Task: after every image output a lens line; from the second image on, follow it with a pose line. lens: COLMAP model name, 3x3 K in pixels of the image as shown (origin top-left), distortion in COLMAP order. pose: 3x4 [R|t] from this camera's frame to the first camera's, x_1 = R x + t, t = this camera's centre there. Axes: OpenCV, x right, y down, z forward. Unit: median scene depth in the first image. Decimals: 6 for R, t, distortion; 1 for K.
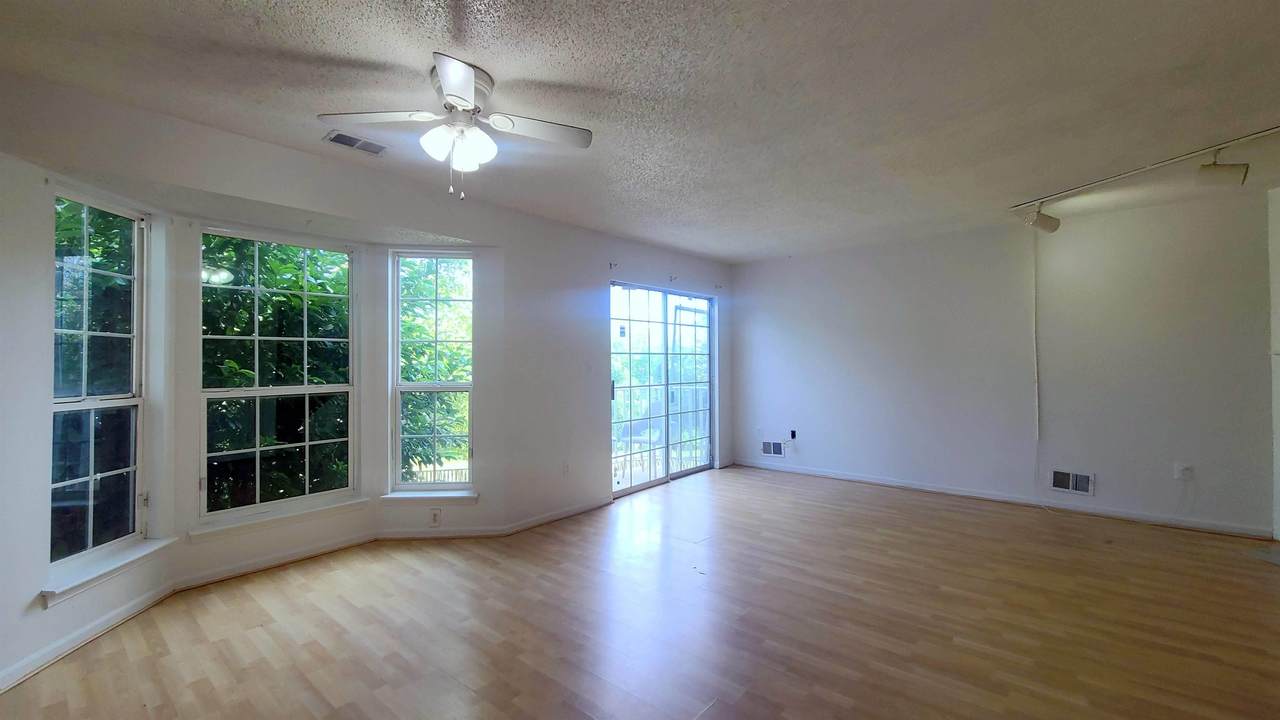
lens RADIAL K [[526.1, 0, 637.0], [0, 526.1, 356.1], [0, 0, 1]] dist [0.002493, -0.000110]
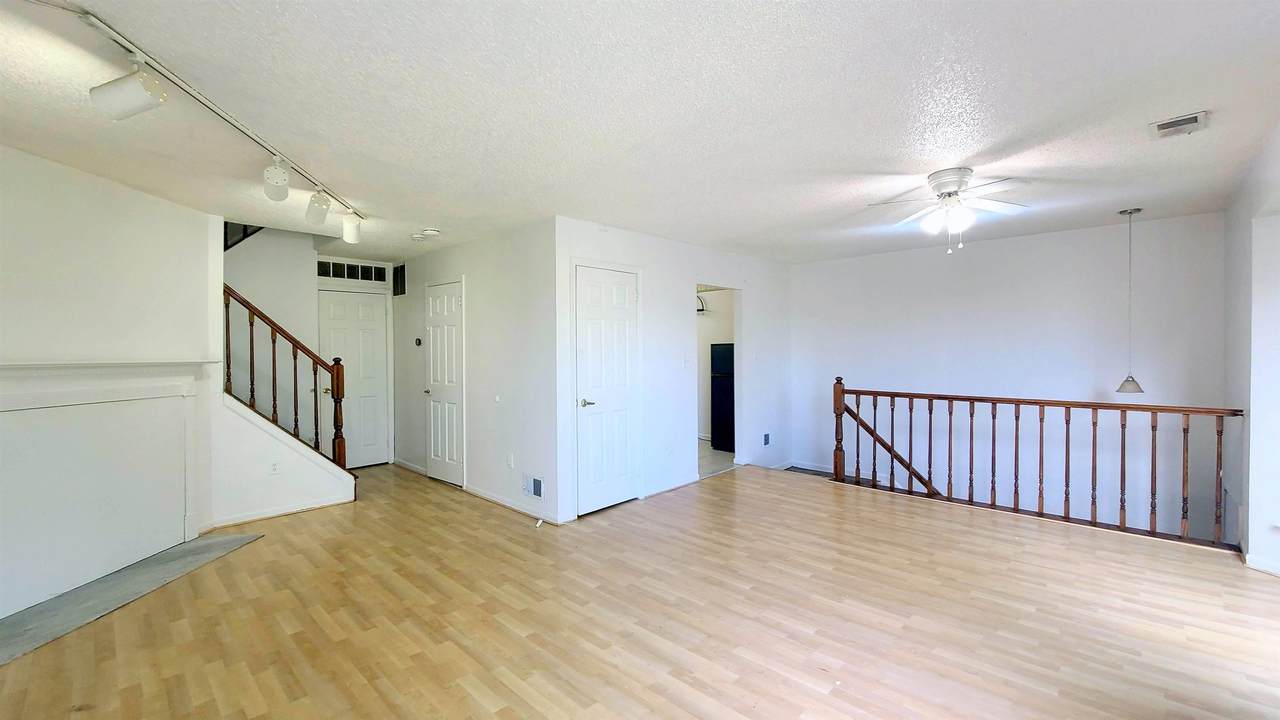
lens RADIAL K [[526.1, 0, 637.0], [0, 526.1, 356.1], [0, 0, 1]] dist [0.002493, -0.000110]
pose [[-0.997007, 0.009423, 0.076736, 0.404566], [0.009740, 0.999945, 0.003768, -0.012238], [-0.076696, 0.004504, -0.997044, 2.239675]]
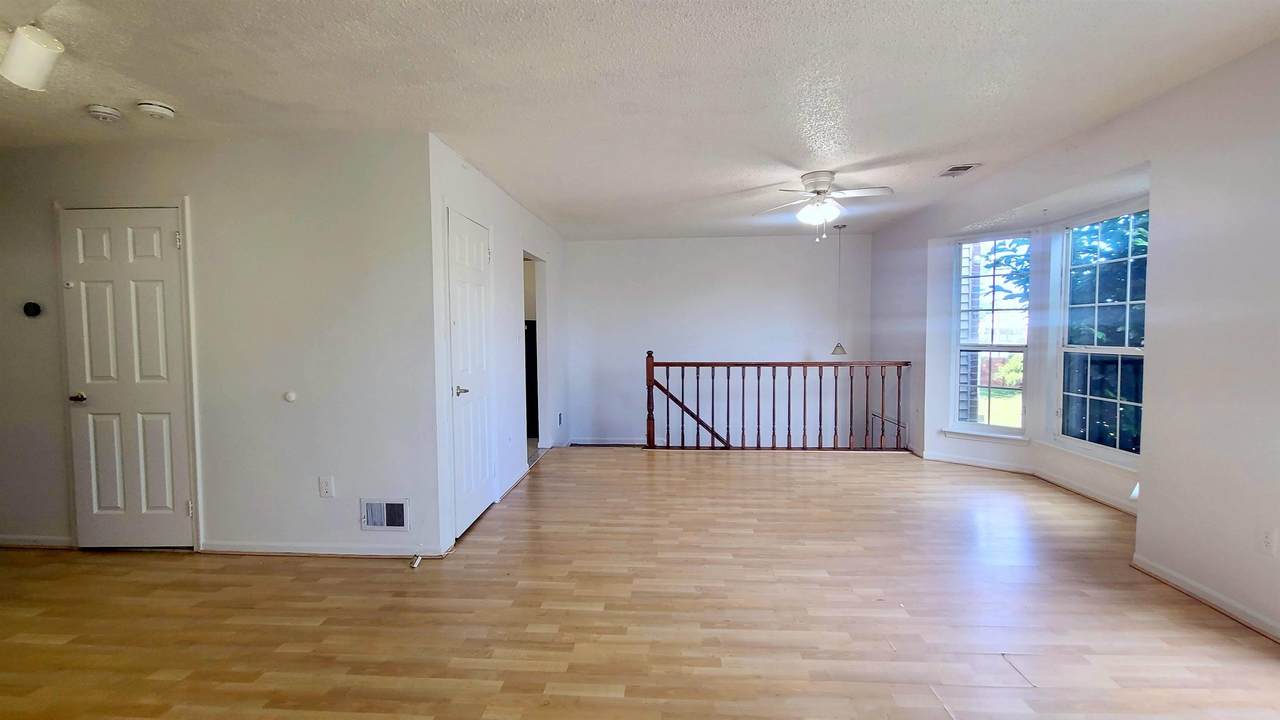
lens RADIAL K [[526.1, 0, 637.0], [0, 526.1, 356.1], [0, 0, 1]] dist [0.002493, -0.000110]
pose [[-0.815155, 0.041639, -0.577745, 1.115108], [0.019262, 0.998810, 0.044808, 0.009009], [0.578923, 0.025397, -0.814986, 1.856357]]
